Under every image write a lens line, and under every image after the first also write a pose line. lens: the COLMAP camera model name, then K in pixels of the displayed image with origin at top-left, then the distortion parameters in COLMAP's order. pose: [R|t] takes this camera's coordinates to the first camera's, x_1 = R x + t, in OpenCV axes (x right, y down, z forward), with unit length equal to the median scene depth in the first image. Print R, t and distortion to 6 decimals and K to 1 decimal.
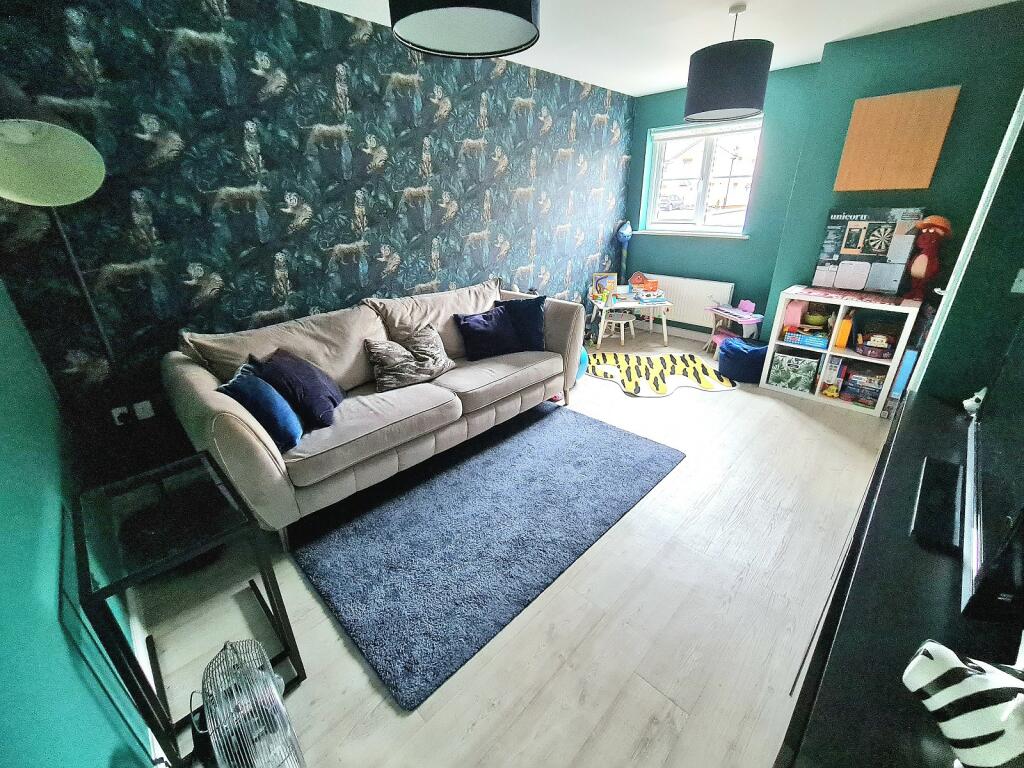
lens RADIAL K [[419.6, 0, 512.0], [0, 419.6, 384.0], [0, 0, 1]] dist [0.001791, 0.000310]
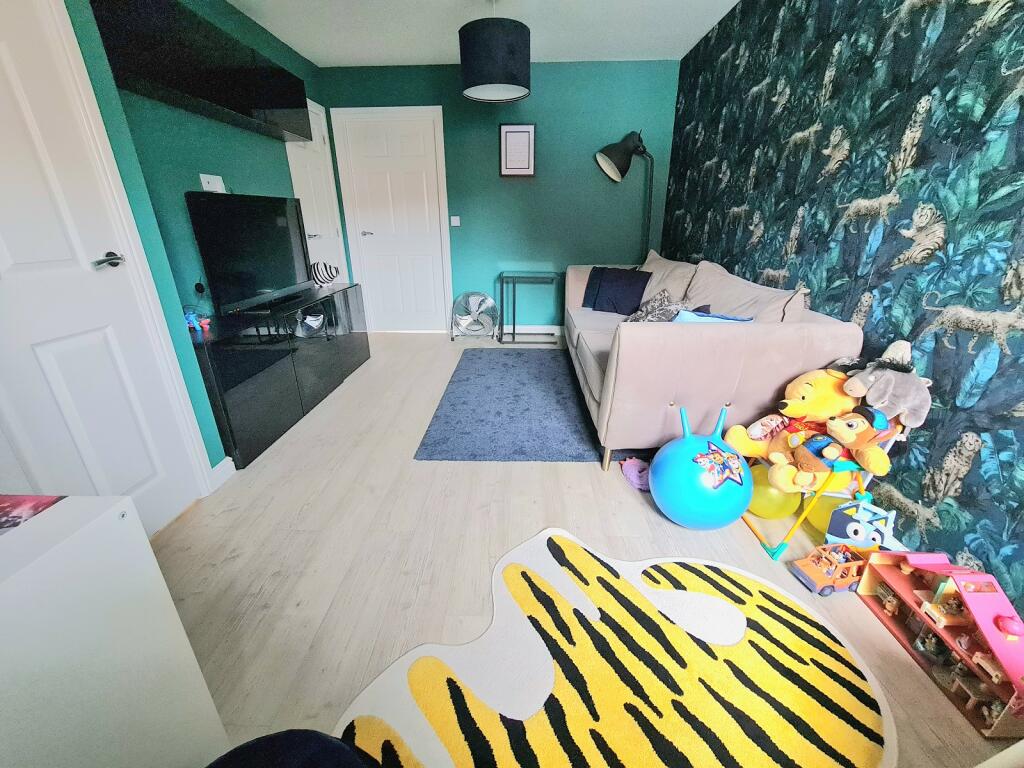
lens RADIAL K [[419.6, 0, 512.0], [0, 419.6, 384.0], [0, 0, 1]] dist [0.001791, 0.000310]
pose [[-0.728515, 0.276529, -0.626736, 0.566763], [-0.250140, 0.744342, 0.619181, -0.389420], [0.637727, 0.607854, -0.473094, 1.068746]]
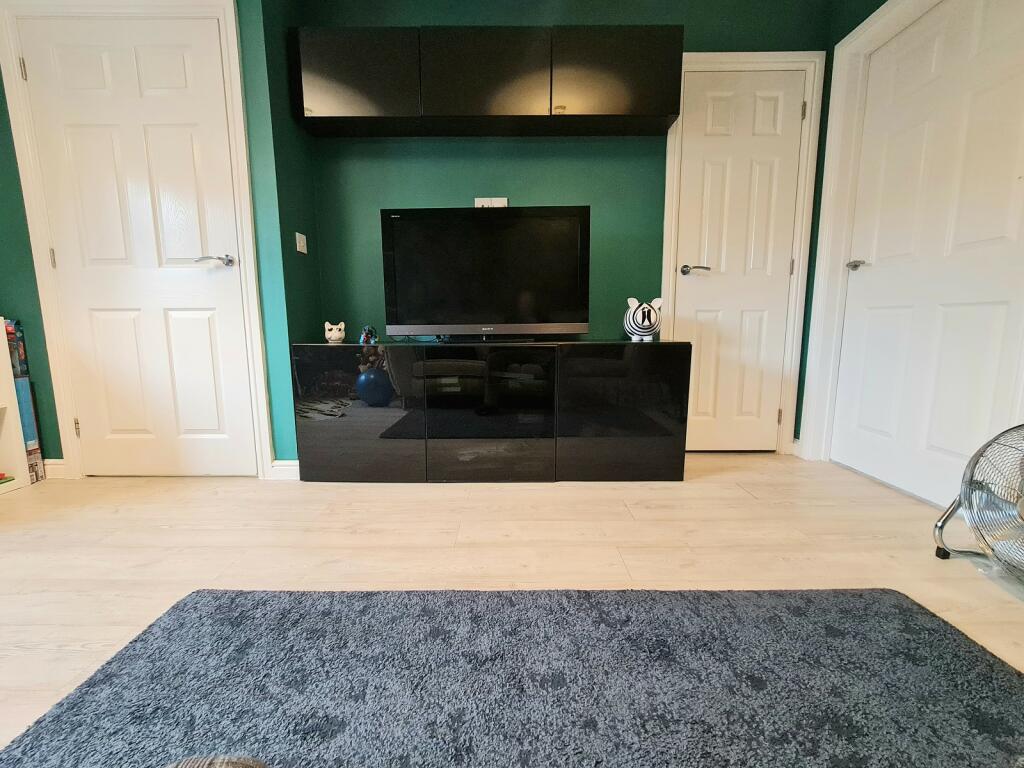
lens RADIAL K [[419.6, 0, 512.0], [0, 419.6, 384.0], [0, 0, 1]] dist [0.001791, 0.000310]
pose [[-0.697470, -0.067051, 0.713470, -0.109805], [0.300974, 0.876137, 0.376563, -0.073240], [-0.650346, 0.477377, -0.590898, 0.696780]]
